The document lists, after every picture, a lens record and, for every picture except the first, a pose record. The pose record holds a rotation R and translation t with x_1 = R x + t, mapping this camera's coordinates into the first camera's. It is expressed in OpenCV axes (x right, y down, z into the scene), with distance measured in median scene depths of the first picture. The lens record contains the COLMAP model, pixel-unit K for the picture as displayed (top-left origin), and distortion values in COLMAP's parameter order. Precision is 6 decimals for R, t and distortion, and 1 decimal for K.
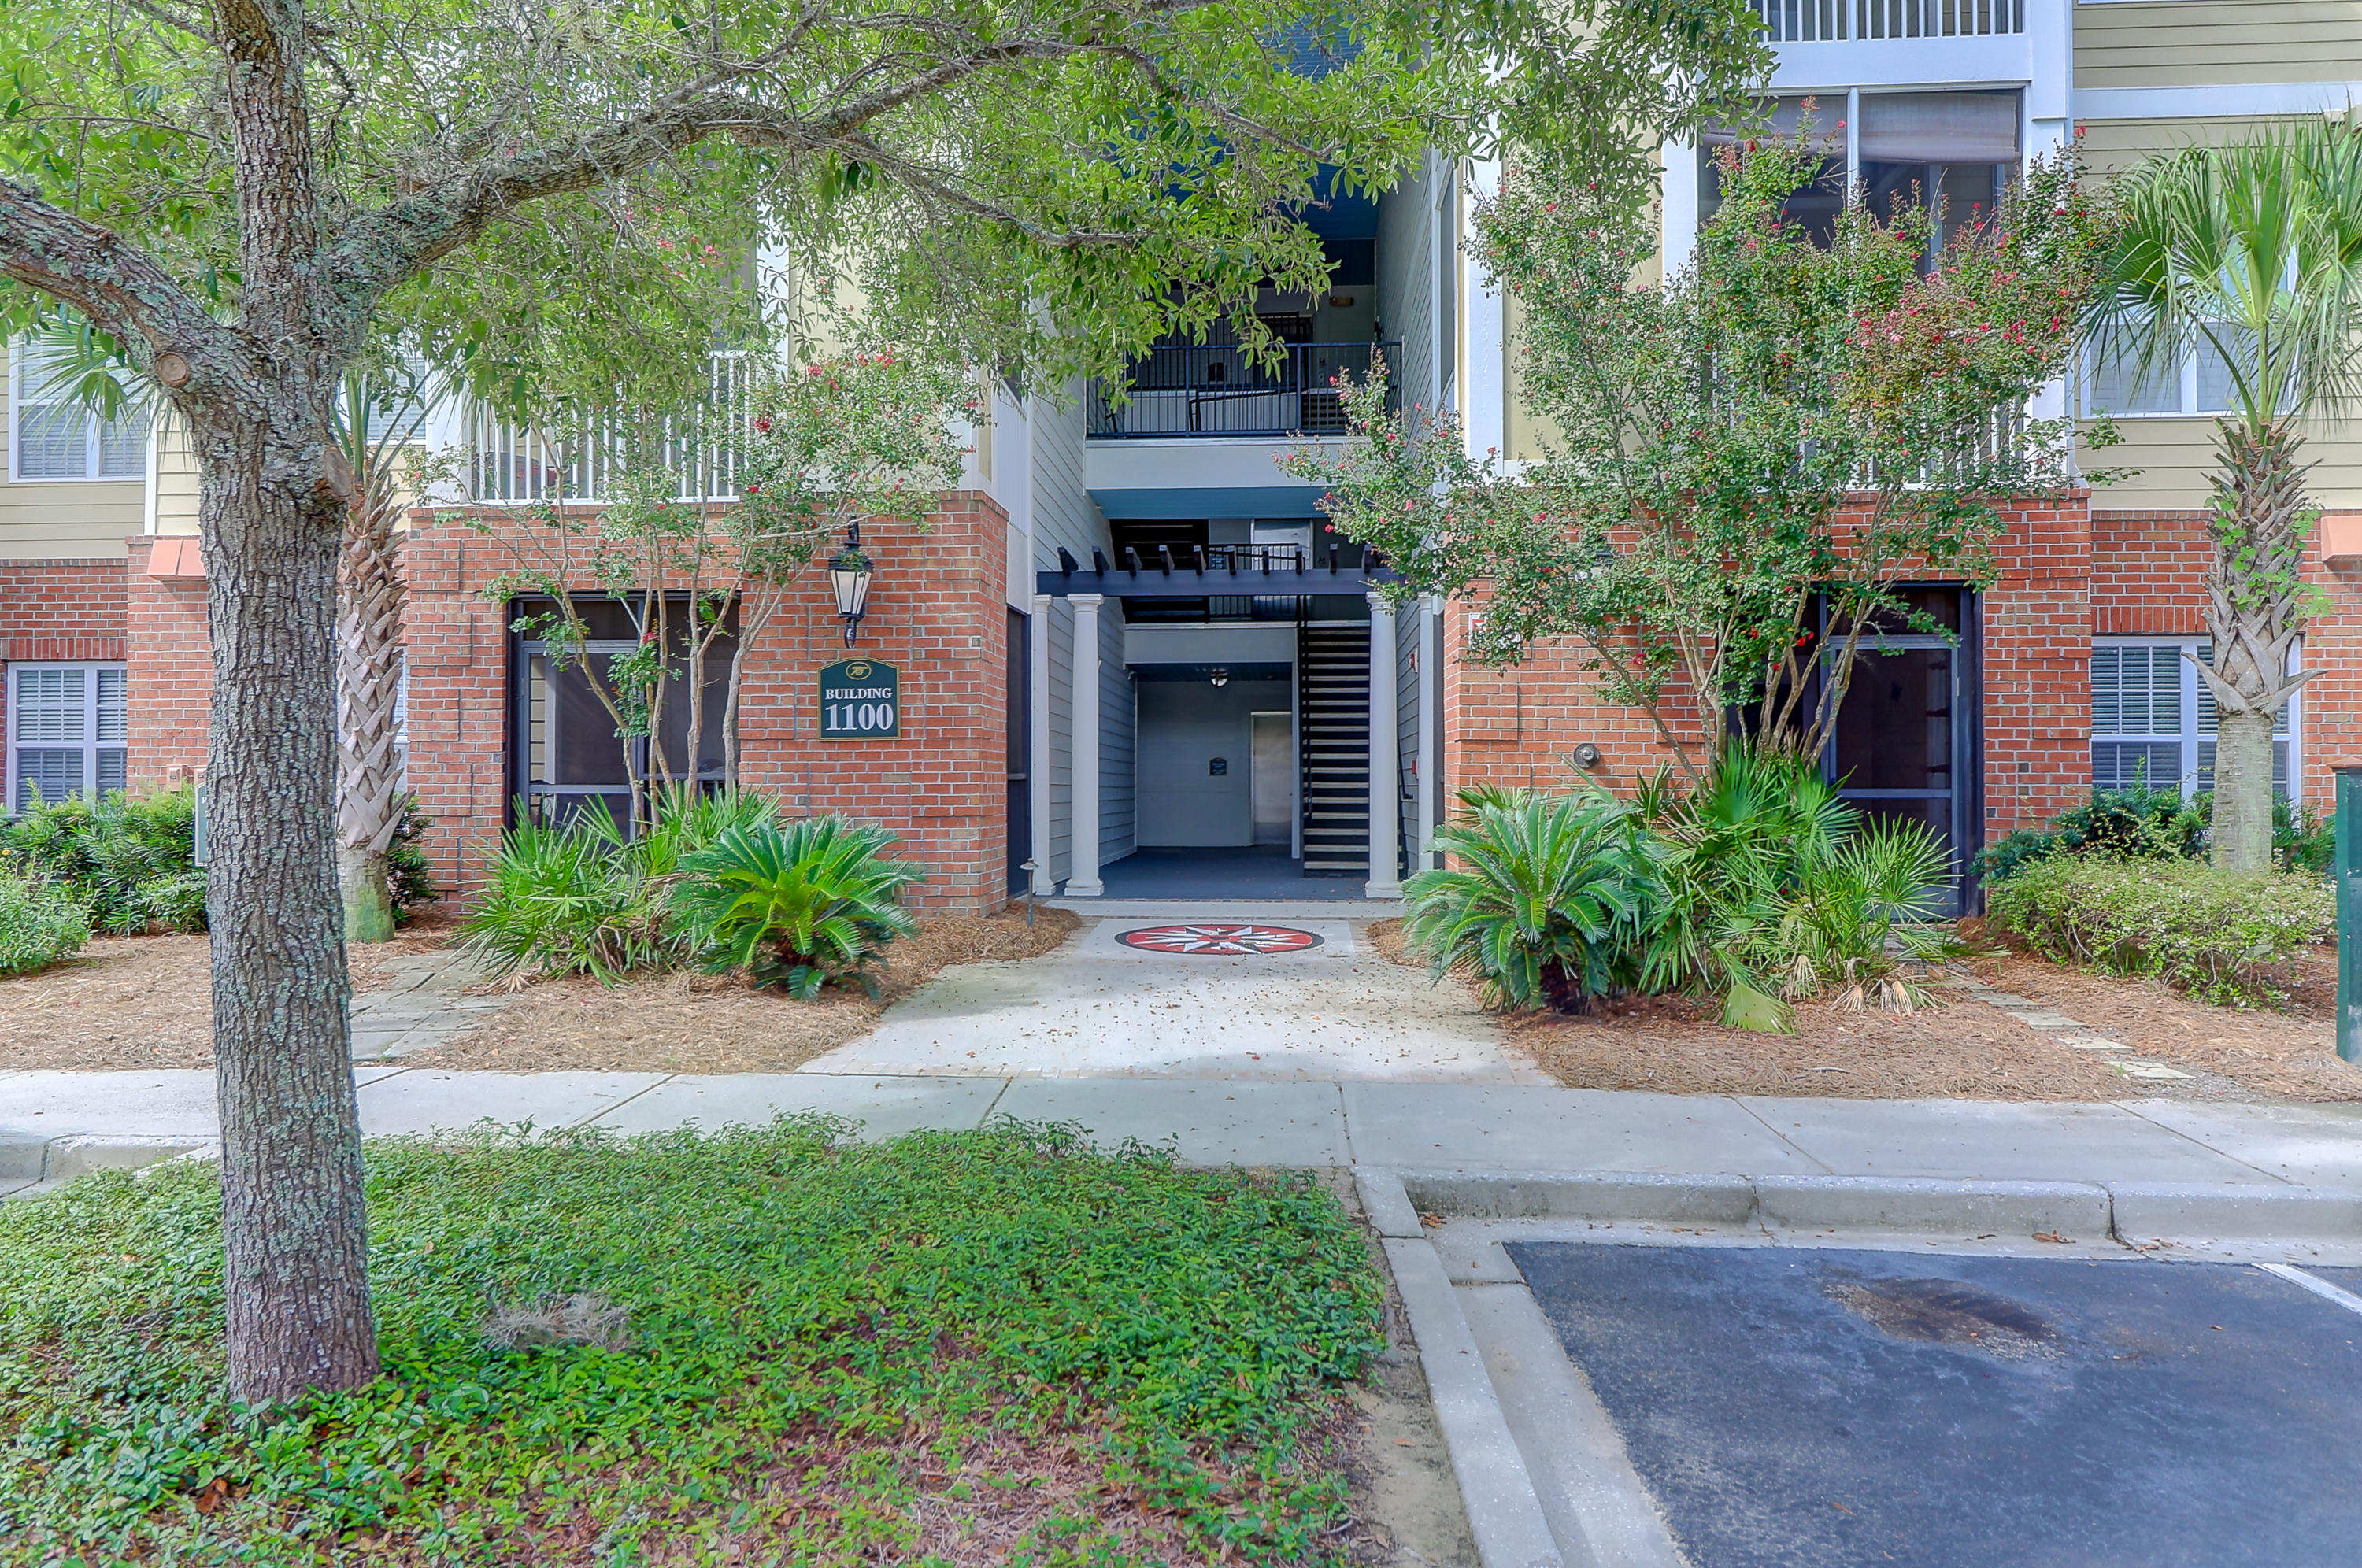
lens RADIAL K [[1675.6, 0, 1186.3], [0, 1675.6, 777.7], [0, 0, 1]] dist [-0.008808, -0.002820]
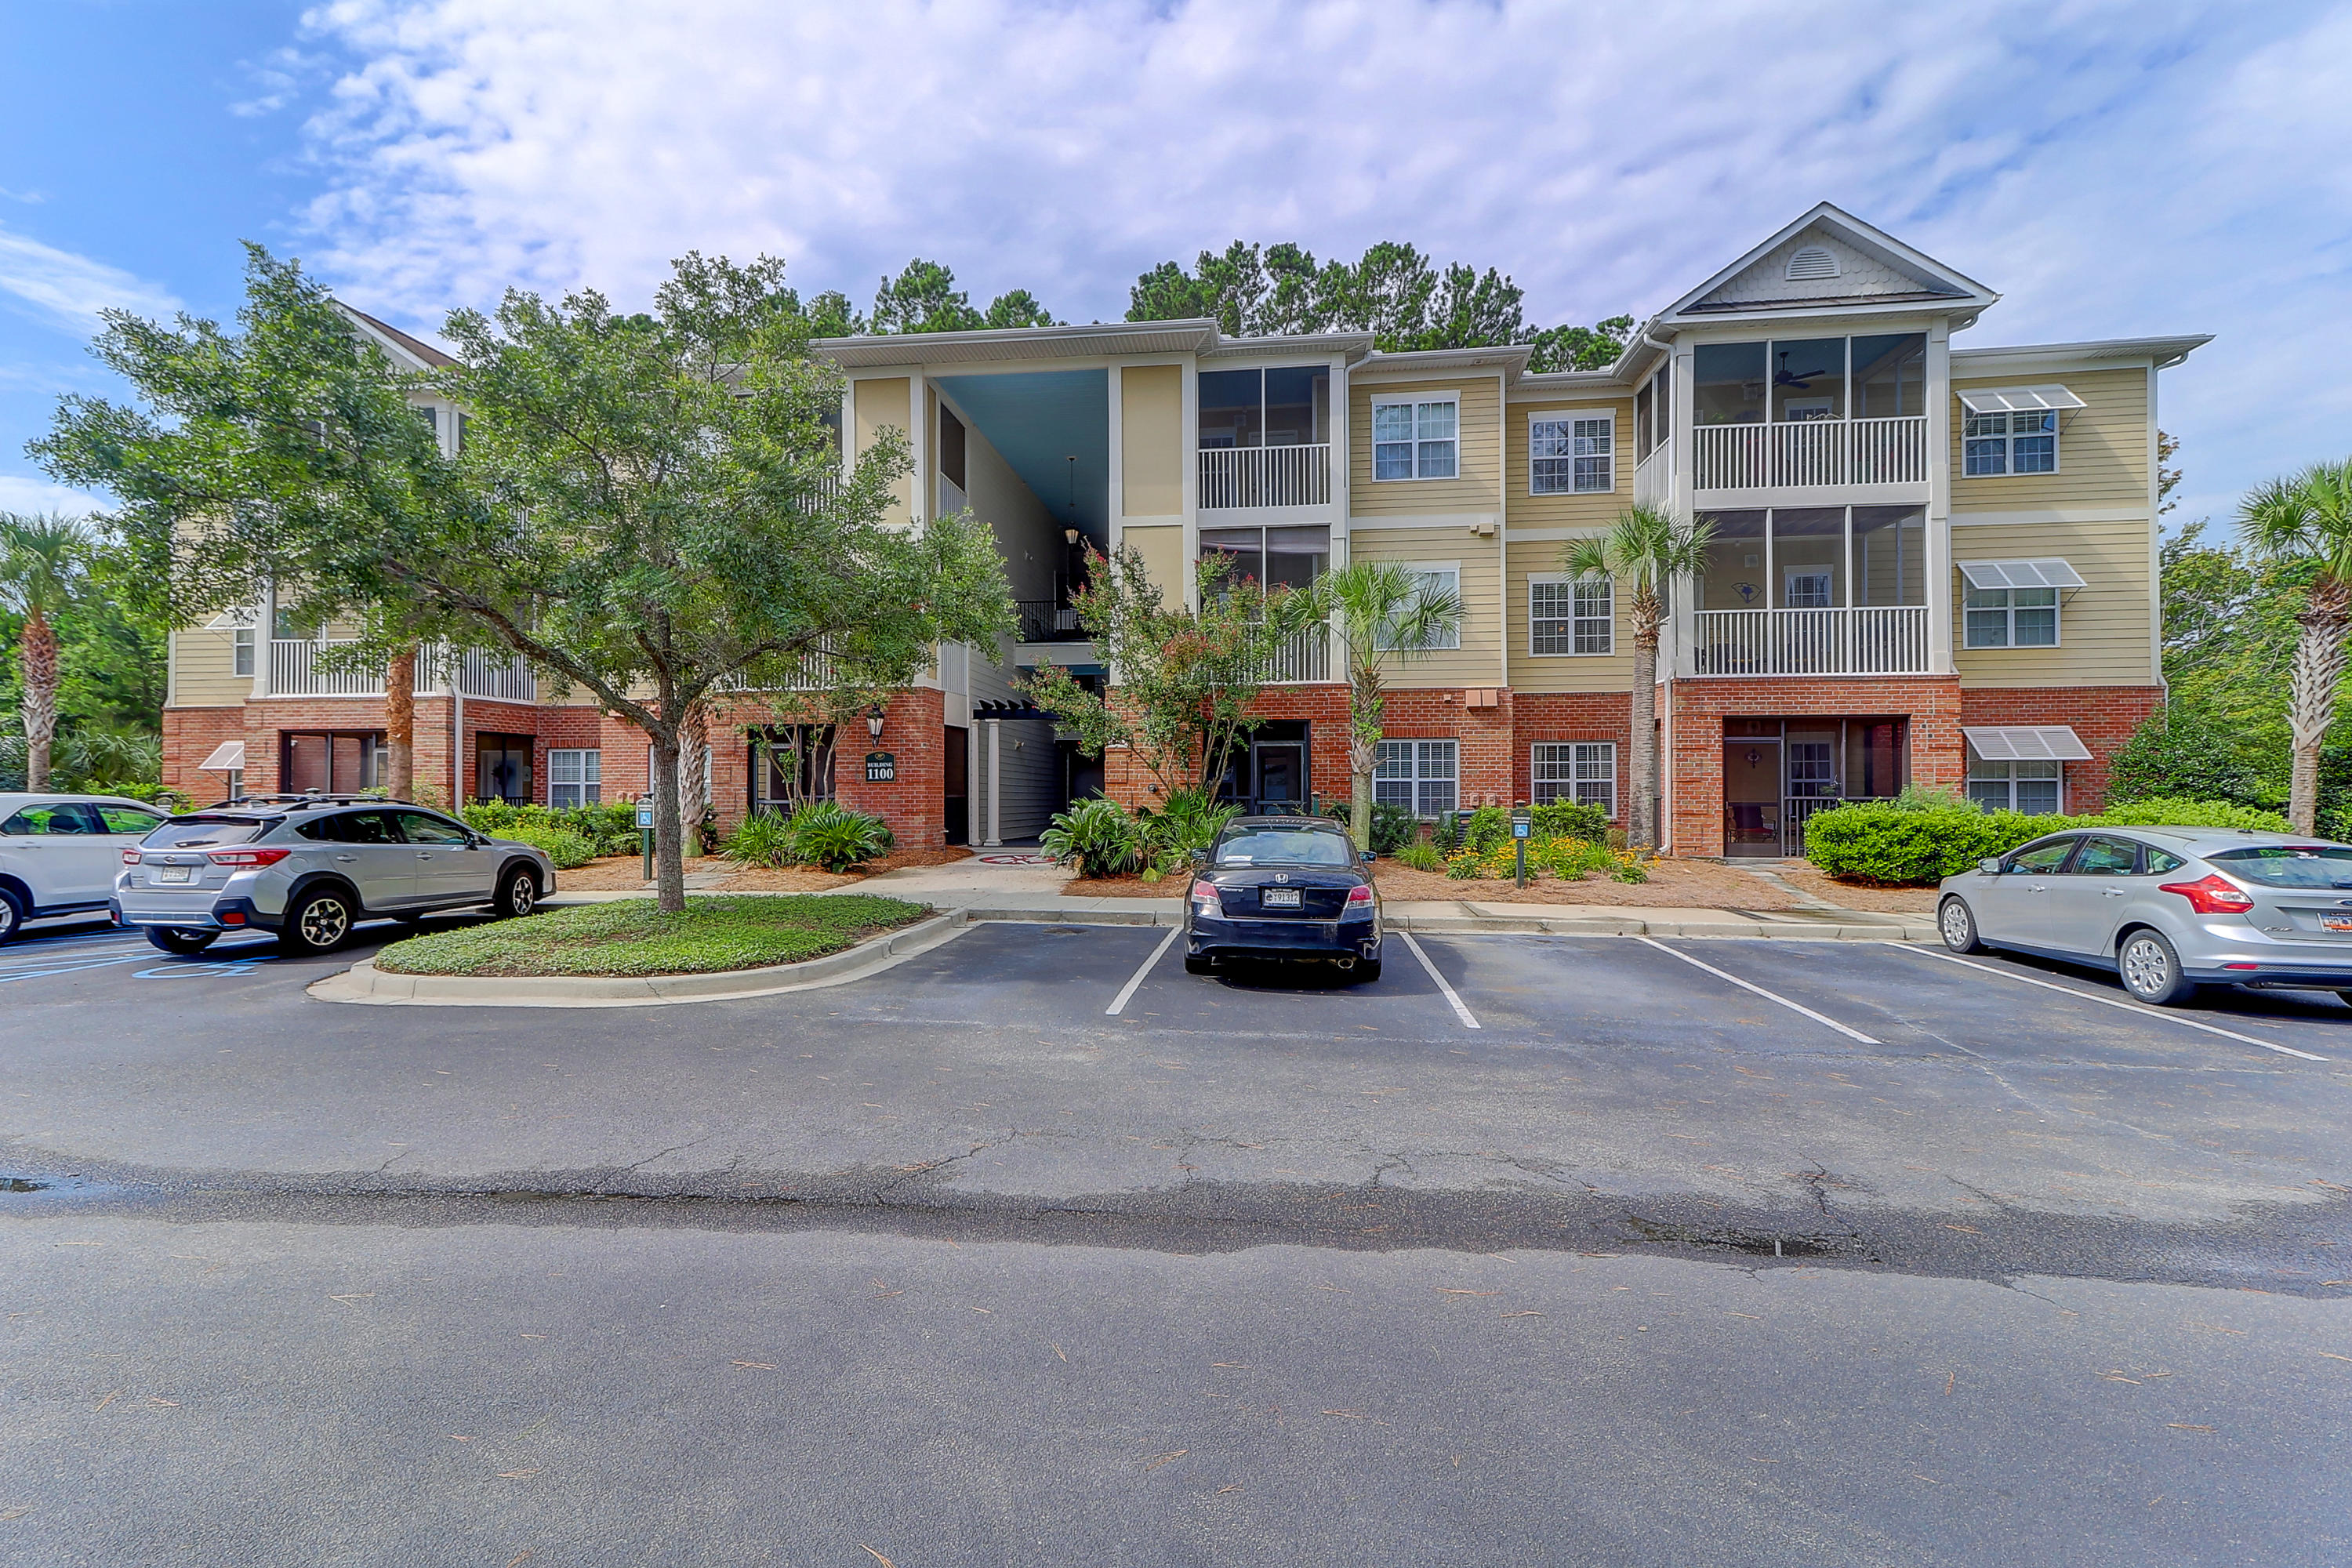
lens RADIAL K [[1061.4, 0, 1162.9], [0, 1061.4, 788.4], [0, 0, 1]] dist [0.001513, 0.000576]
pose [[0.998655, -0.002038, -0.051805, 0.335913], [0.001800, 0.999988, -0.004645, -0.005064], [0.051813, 0.004545, 0.998646, -0.636843]]
